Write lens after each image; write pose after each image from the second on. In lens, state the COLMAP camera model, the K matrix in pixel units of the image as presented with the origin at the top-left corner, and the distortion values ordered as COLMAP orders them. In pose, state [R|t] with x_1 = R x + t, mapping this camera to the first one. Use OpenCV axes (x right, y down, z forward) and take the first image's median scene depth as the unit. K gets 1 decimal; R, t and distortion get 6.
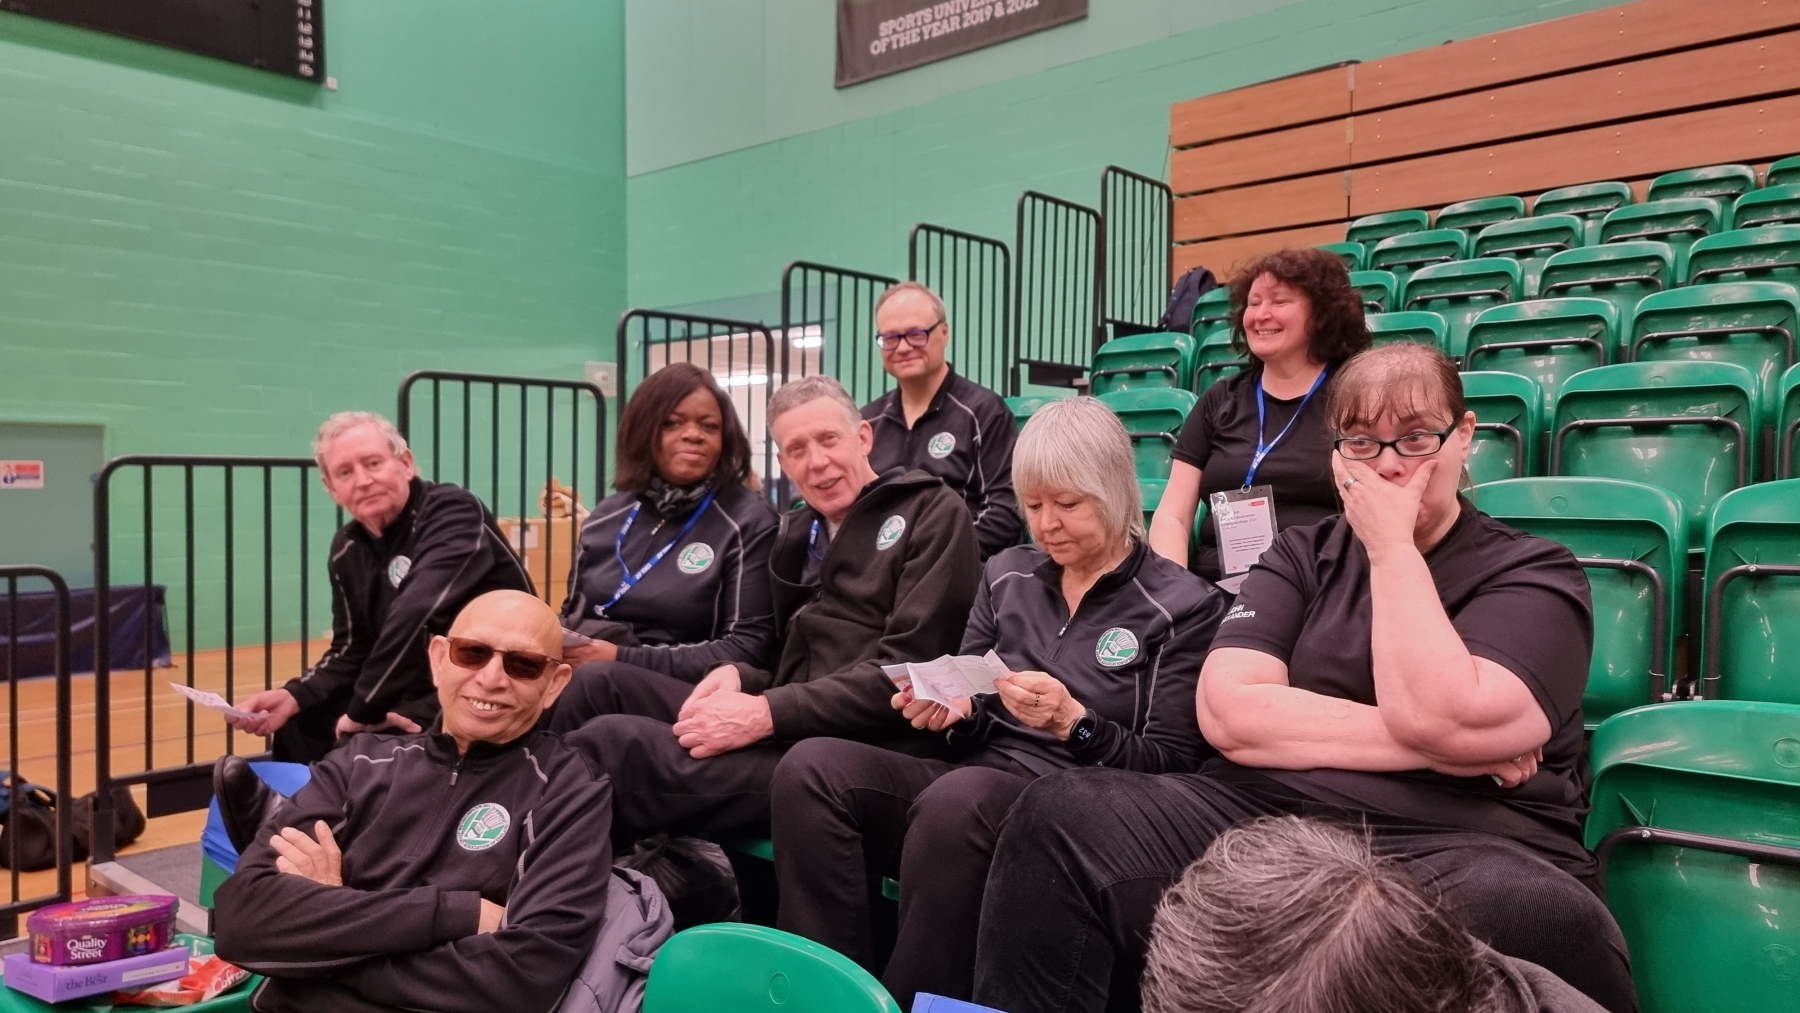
lens RADIAL K [[1242.5, 0, 896.5], [0, 1242.5, 507.3], [0, 0, 1]] dist [0.052278, -0.002756]
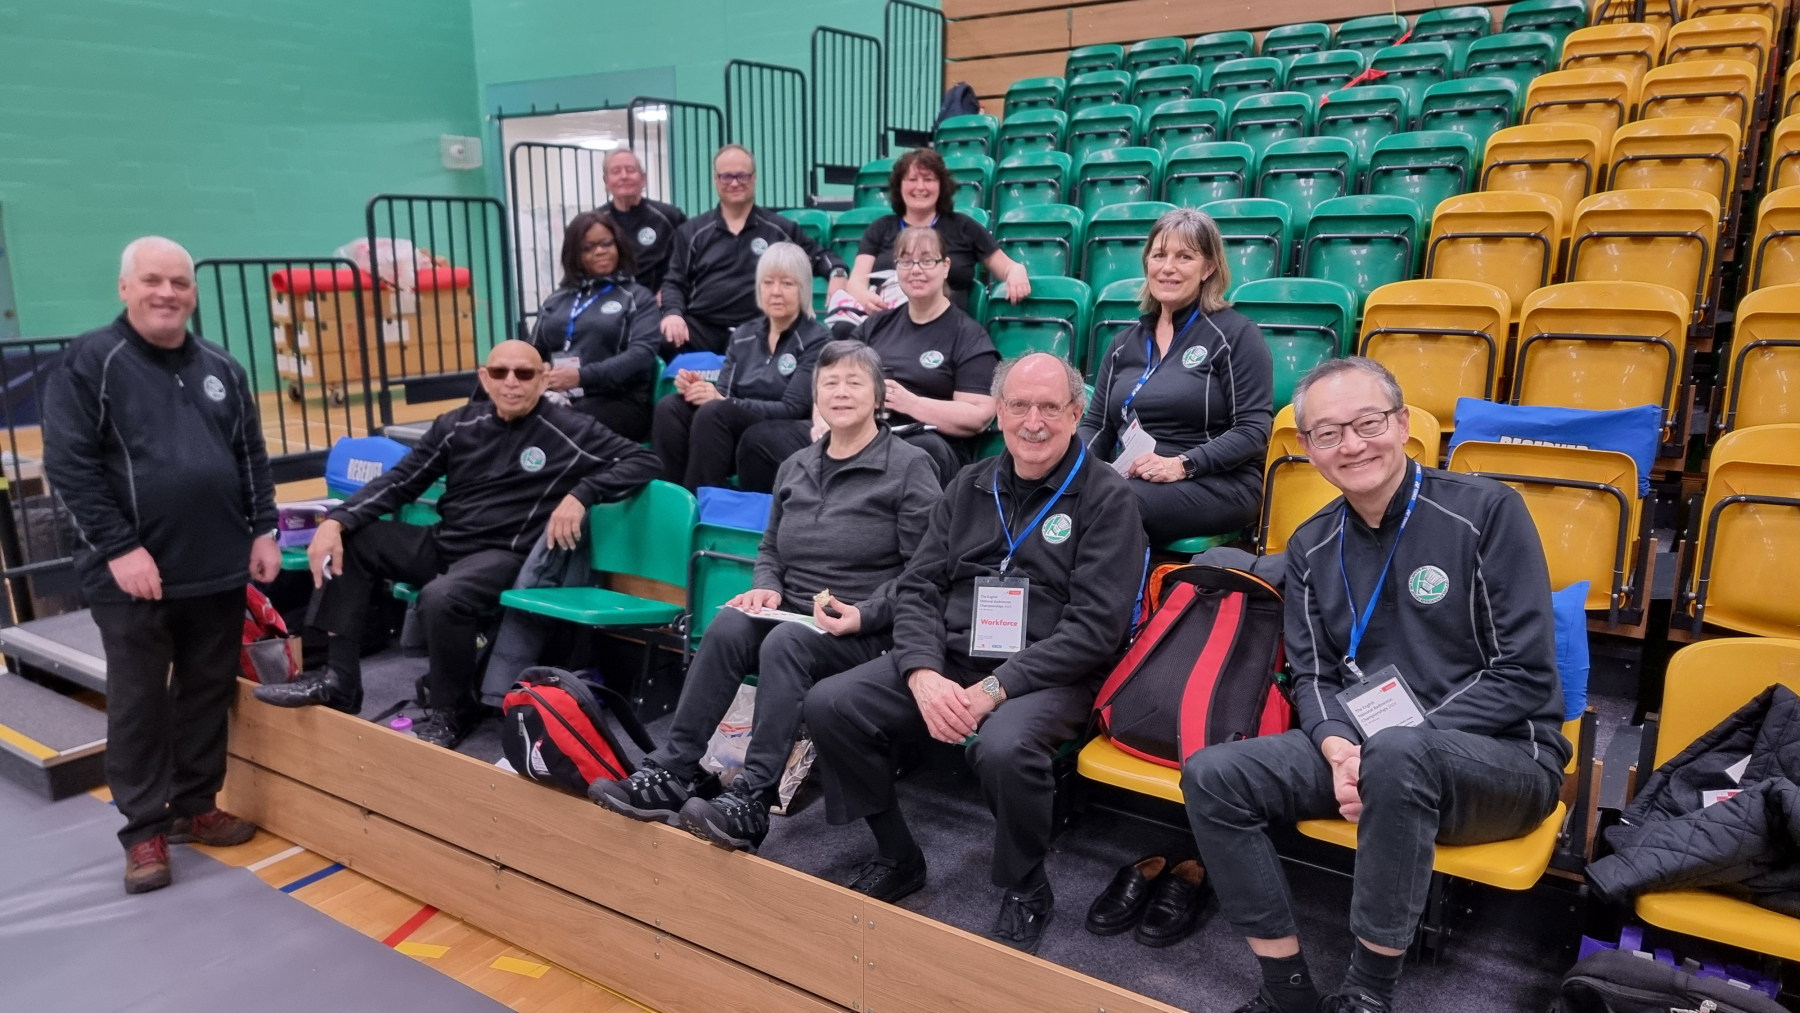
lens RADIAL K [[1242.5, 0, 911.8], [0, 1242.5, 513.3], [0, 0, 1]] dist [0.052278, -0.002756]
pose [[0.992424, -0.031787, 0.118678, 0.030751], [0.007677, 0.980109, 0.198314, -0.018823], [-0.122621, -0.195900, 0.972927, -0.347700]]
